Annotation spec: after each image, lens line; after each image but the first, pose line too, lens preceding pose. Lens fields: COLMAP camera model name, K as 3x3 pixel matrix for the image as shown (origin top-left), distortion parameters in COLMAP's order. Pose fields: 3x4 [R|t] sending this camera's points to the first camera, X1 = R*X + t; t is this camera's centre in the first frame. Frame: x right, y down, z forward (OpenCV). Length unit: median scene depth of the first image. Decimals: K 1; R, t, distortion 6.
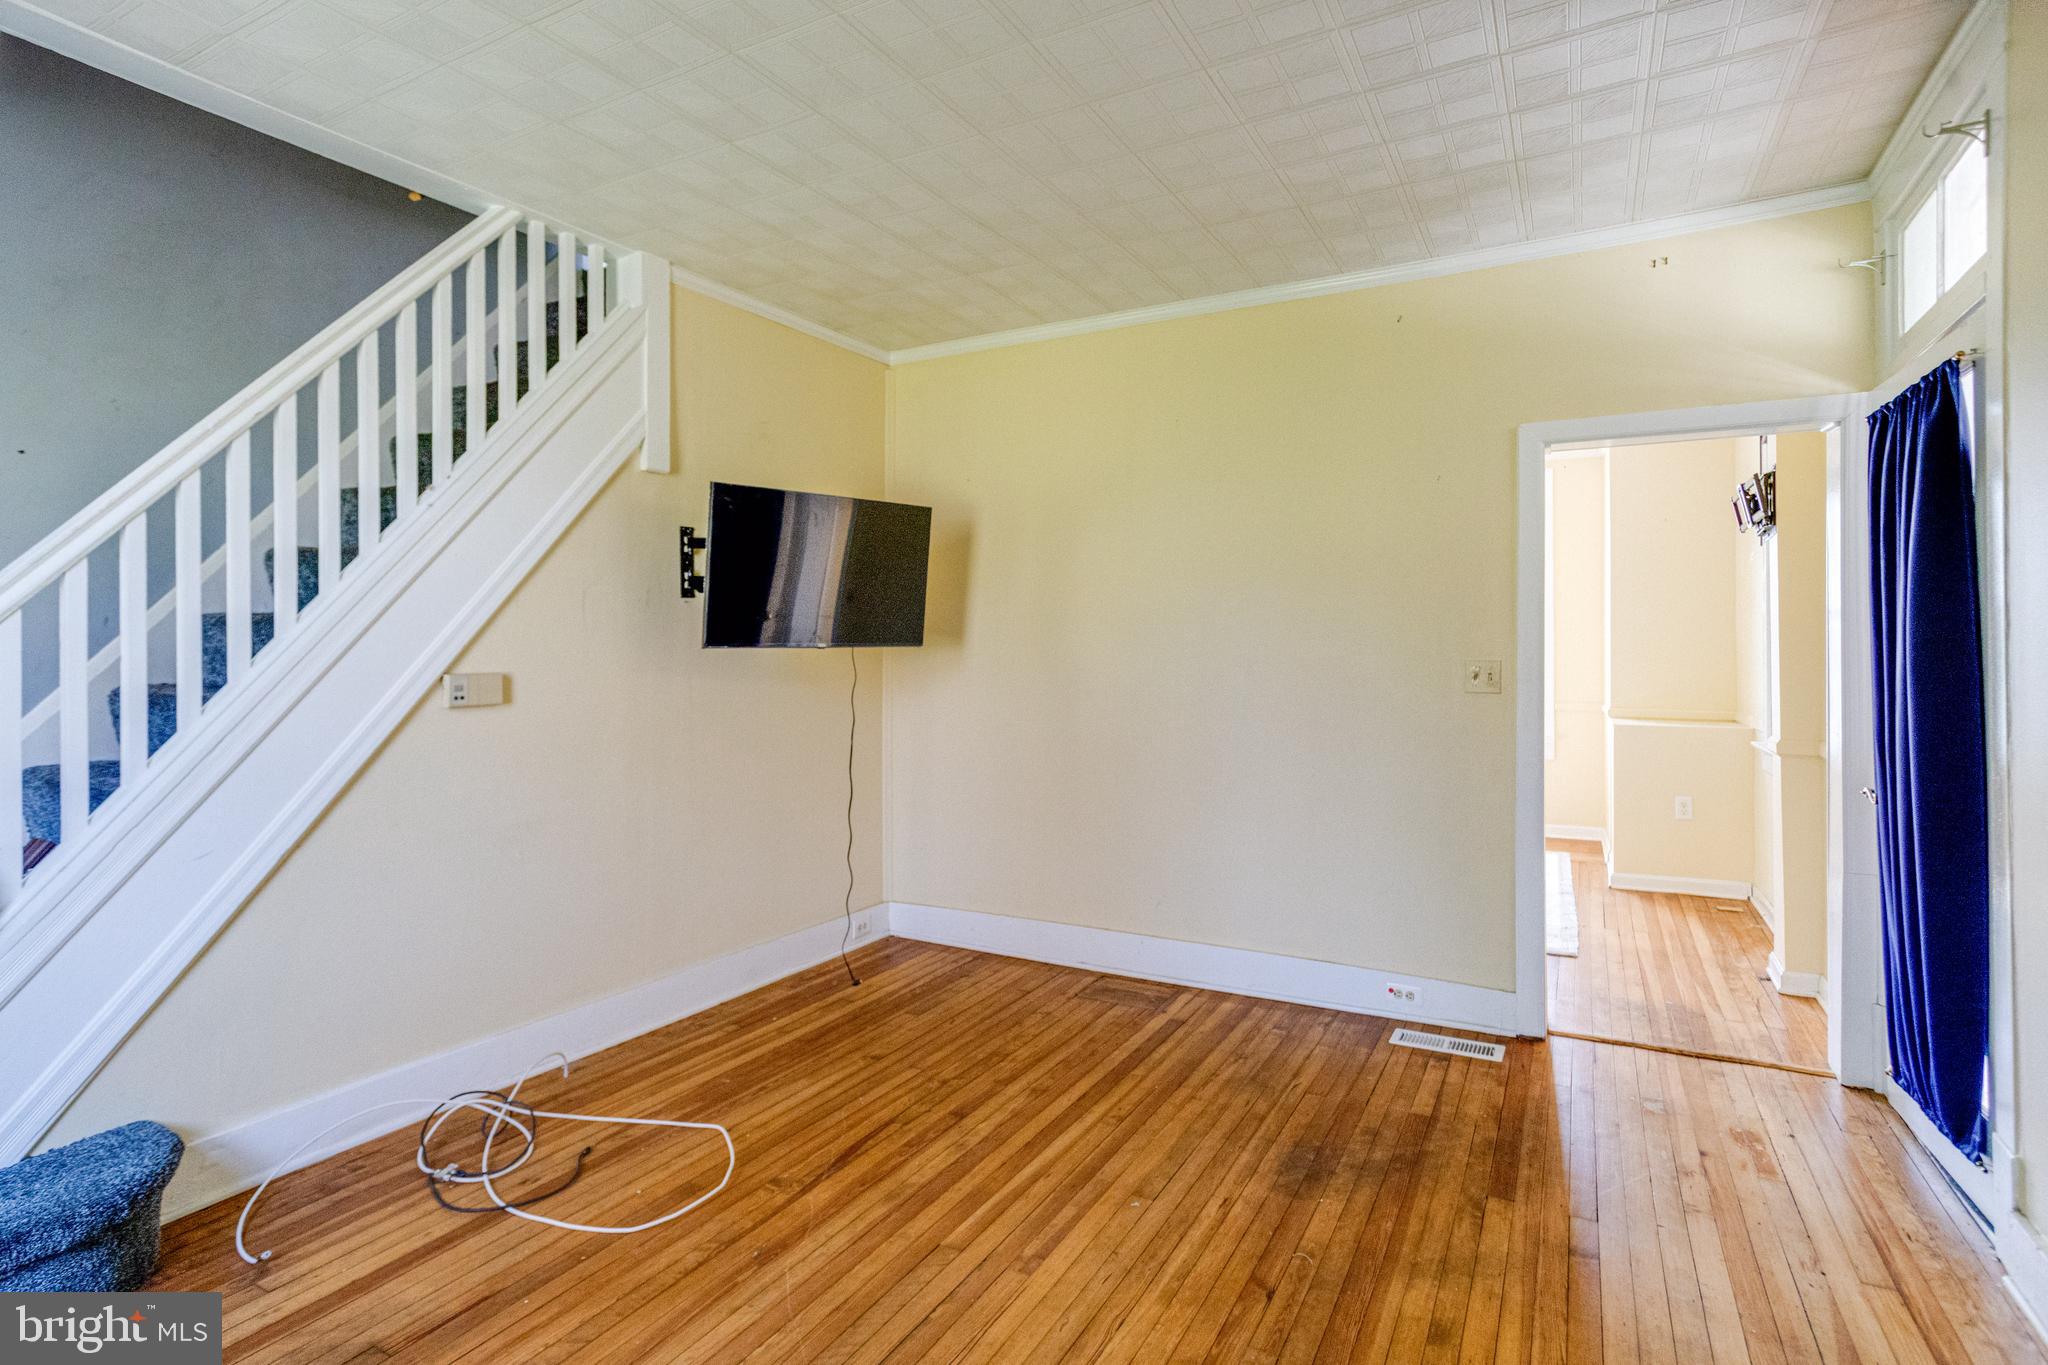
lens RADIAL K [[1042.1, 0, 1001.1], [0, 1042.1, 649.3], [0, 0, 1]] dist [-0.038494, 0.029291]
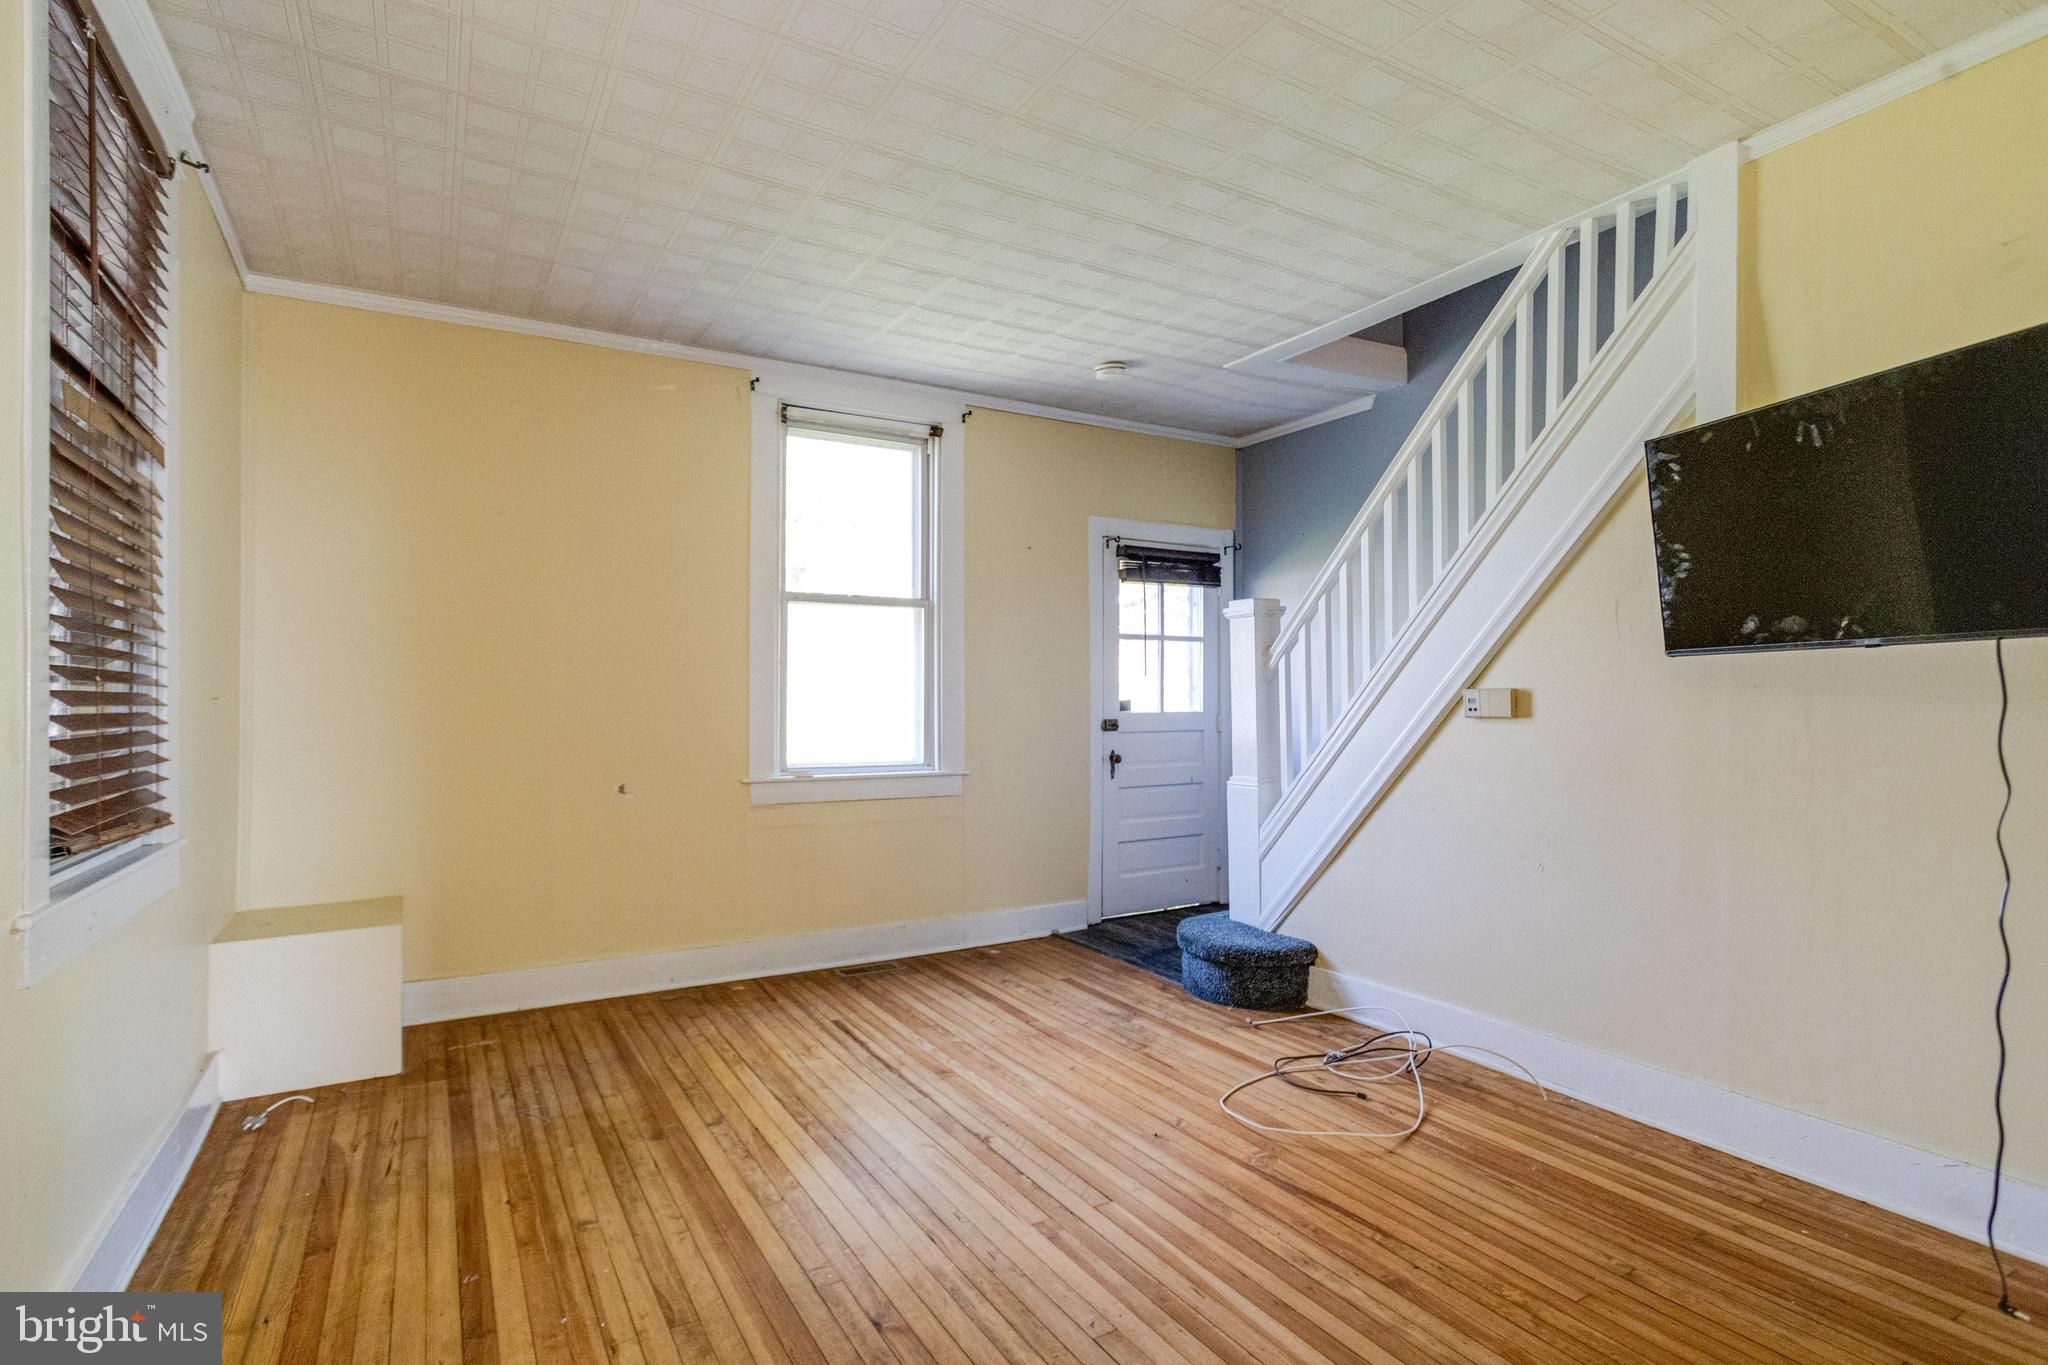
lens RADIAL K [[986.4, 0, 982.3], [0, 986.4, 700.9], [0, 0, 1]] dist [-0.033876, 0.023097]
pose [[-0.521838, 0.001146, -0.853044, 0.650722], [0.003870, 0.999992, -0.001024, 0.034171], [0.853036, -0.003836, -0.521839, 1.033884]]
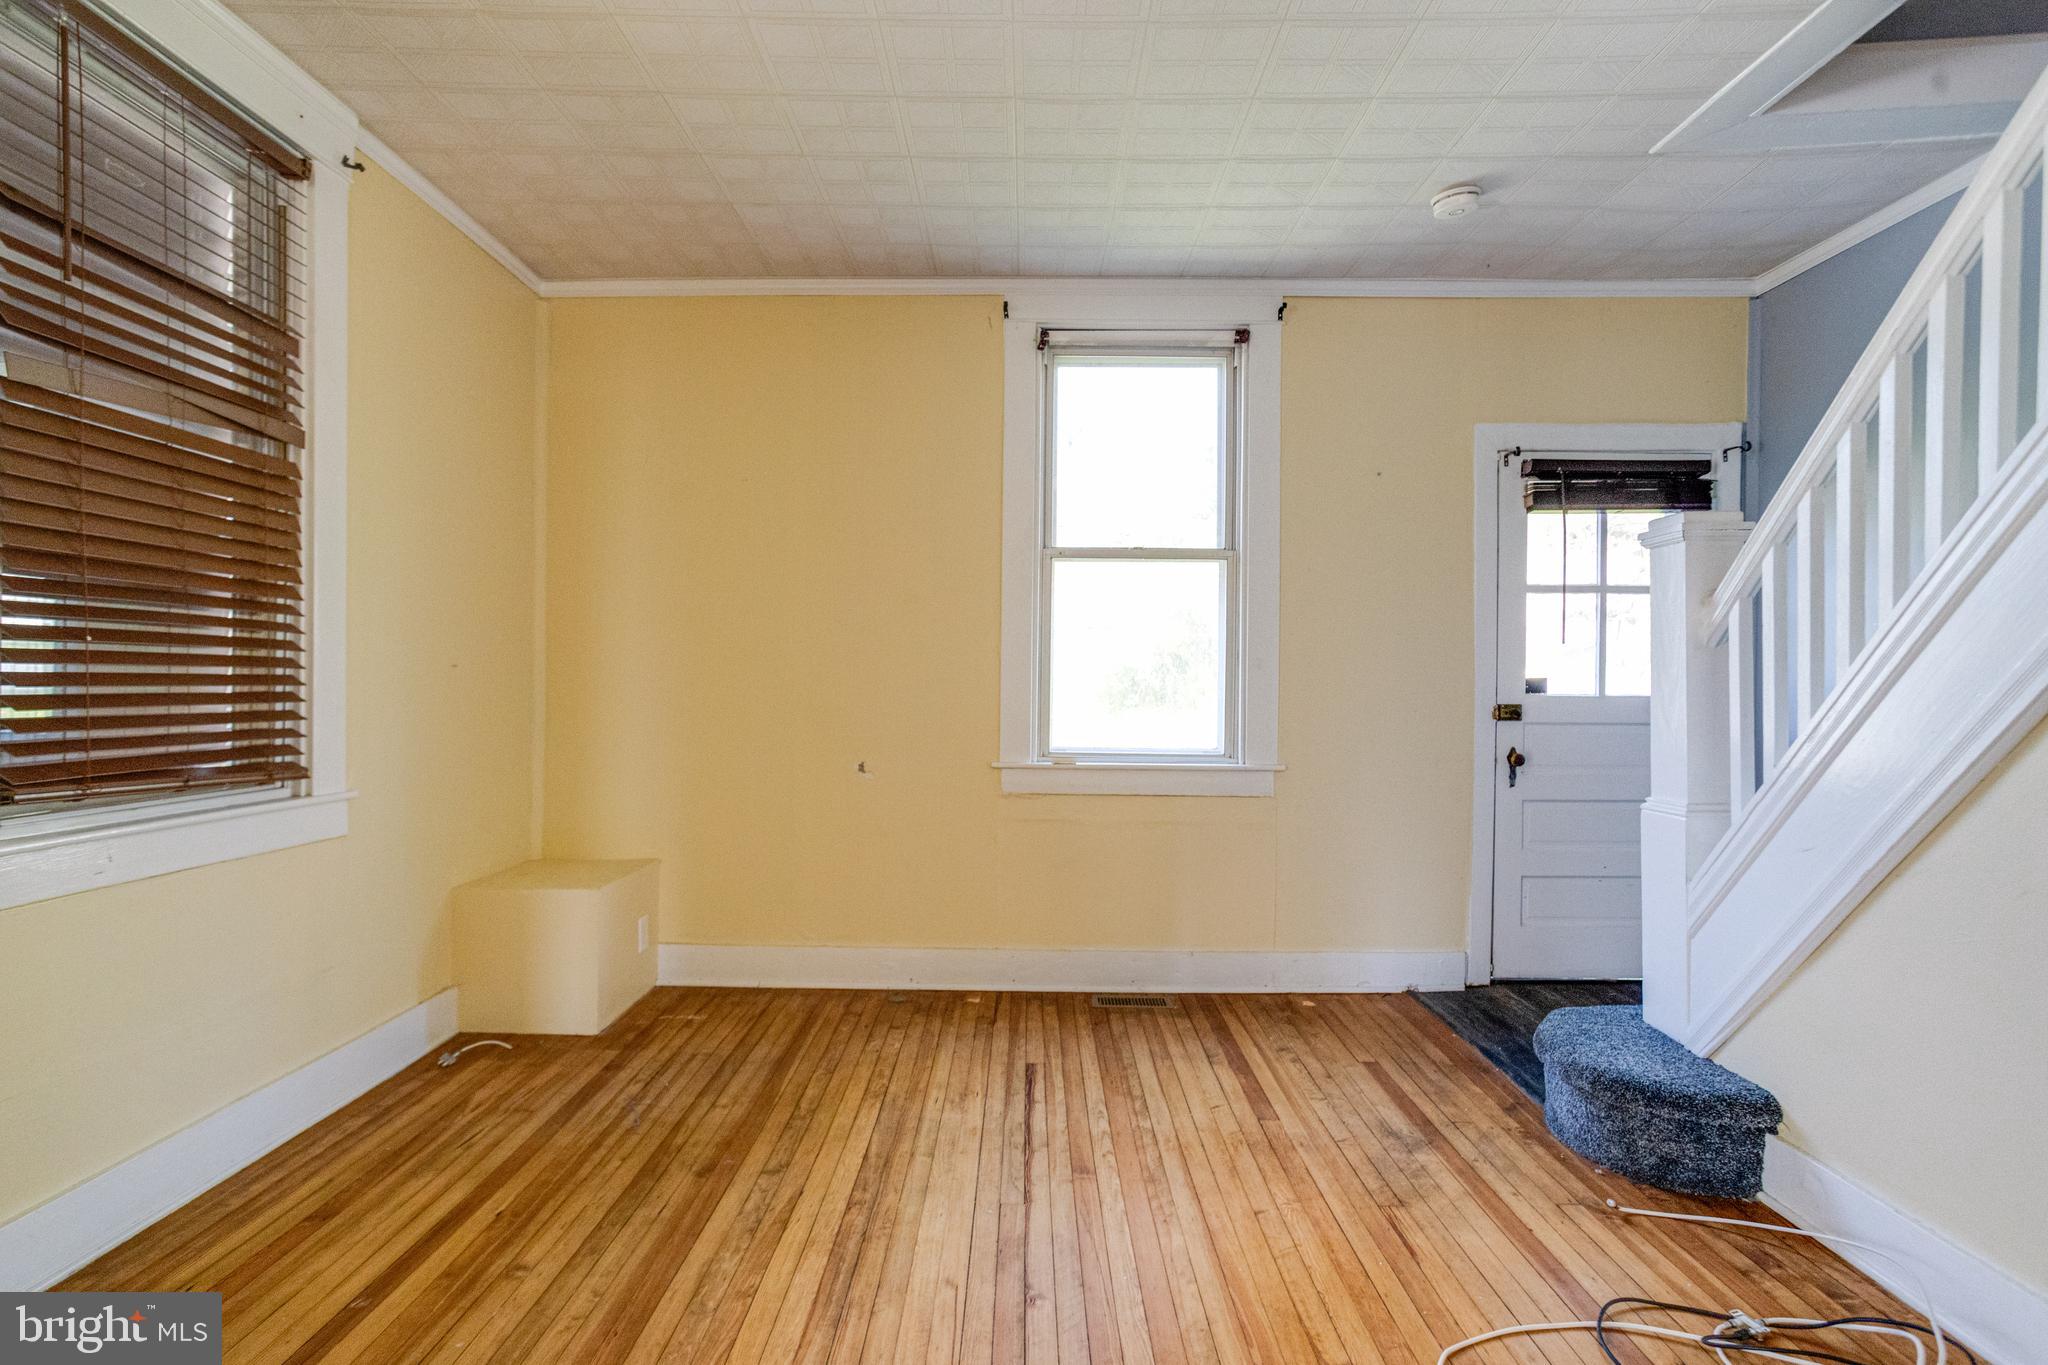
lens RADIAL K [[980.5, 0, 1003.8], [0, 980.5, 689.4], [0, 0, 1]] dist [-0.040251, 0.030995]
pose [[-0.878919, -0.002603, -0.476964, 0.213070], [-0.006909, 0.999950, 0.007275, 0.041603], [0.476921, 0.009689, -0.878893, 1.093795]]
